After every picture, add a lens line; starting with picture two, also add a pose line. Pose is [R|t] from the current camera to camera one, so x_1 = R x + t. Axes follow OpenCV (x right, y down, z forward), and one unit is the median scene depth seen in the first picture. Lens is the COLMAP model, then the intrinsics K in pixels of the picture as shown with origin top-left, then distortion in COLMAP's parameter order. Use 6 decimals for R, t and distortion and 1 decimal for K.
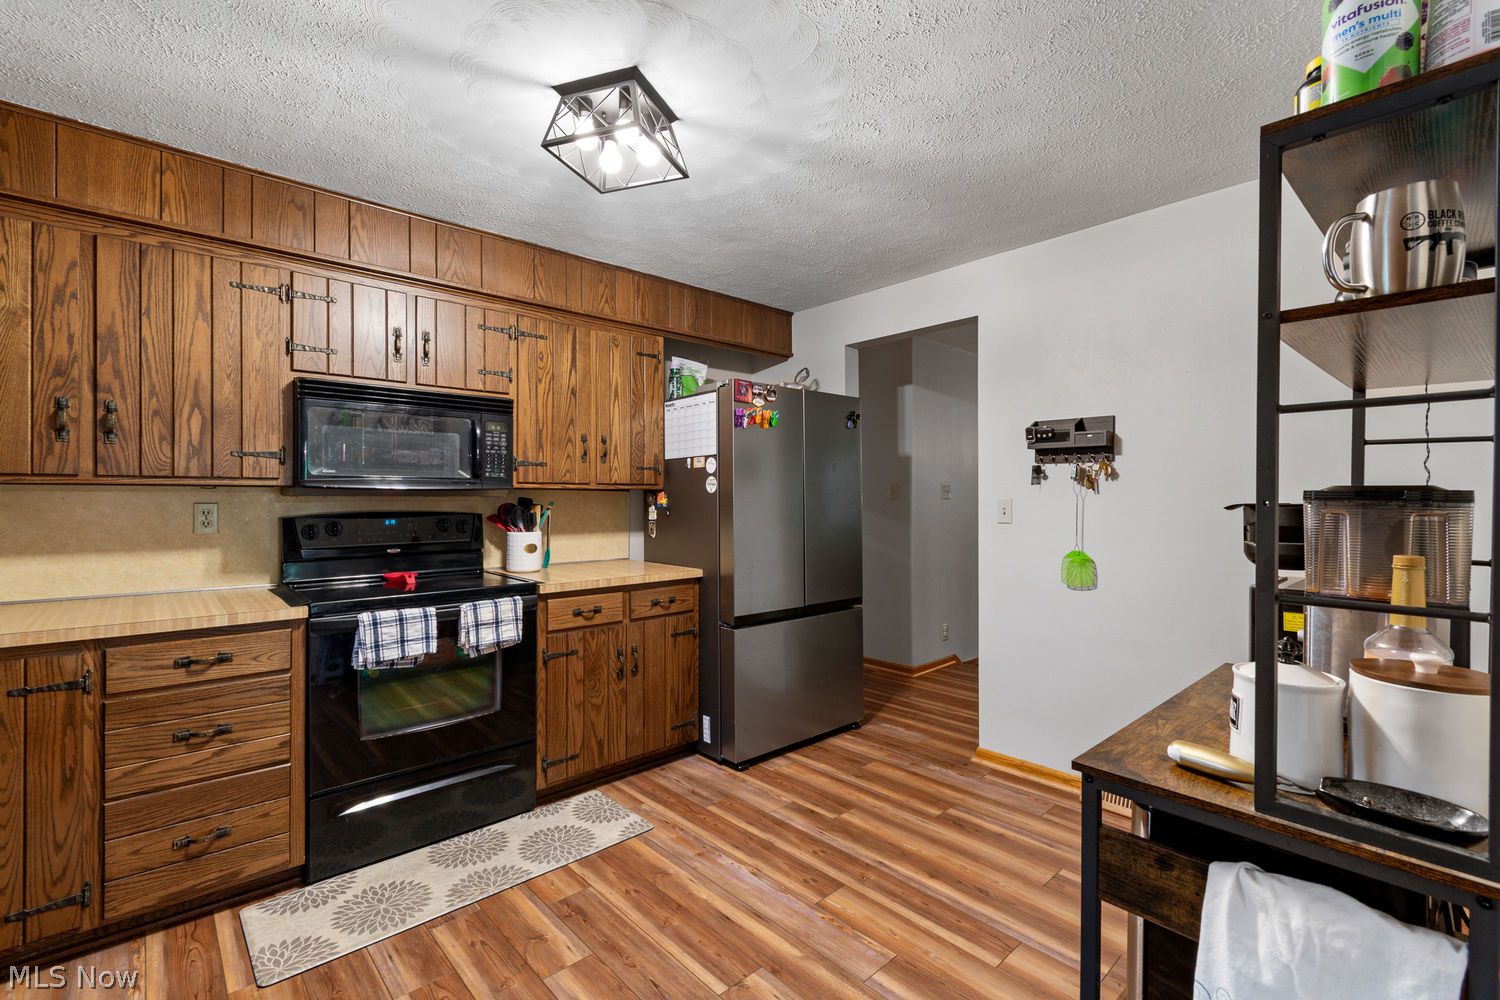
lens RADIAL K [[659.7, 0, 745.0], [0, 659.7, 497.5], [0, 0, 1]] dist [0.002543, -0.001768]
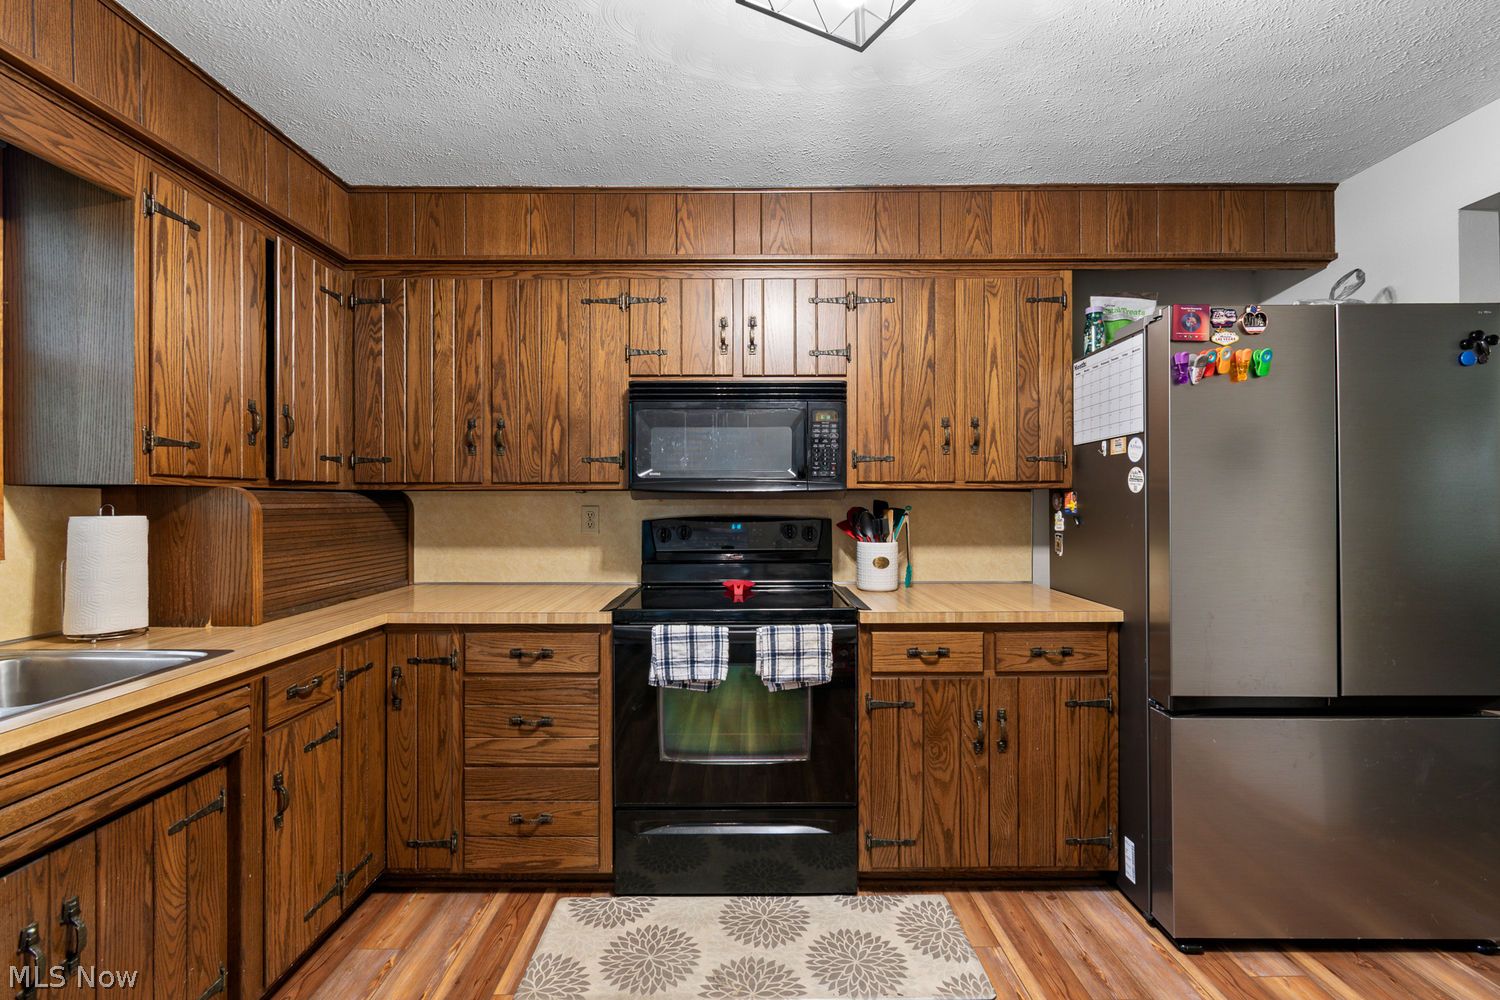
lens RADIAL K [[659.7, 0, 746.3], [0, 659.7, 500.5], [0, 0, 1]] dist [0.002543, -0.001768]
pose [[0.743540, -0.000622, -0.668692, 0.114224], [0.002154, 0.999997, 0.001465, -0.001613], [0.668689, -0.002529, 0.743538, 0.327018]]
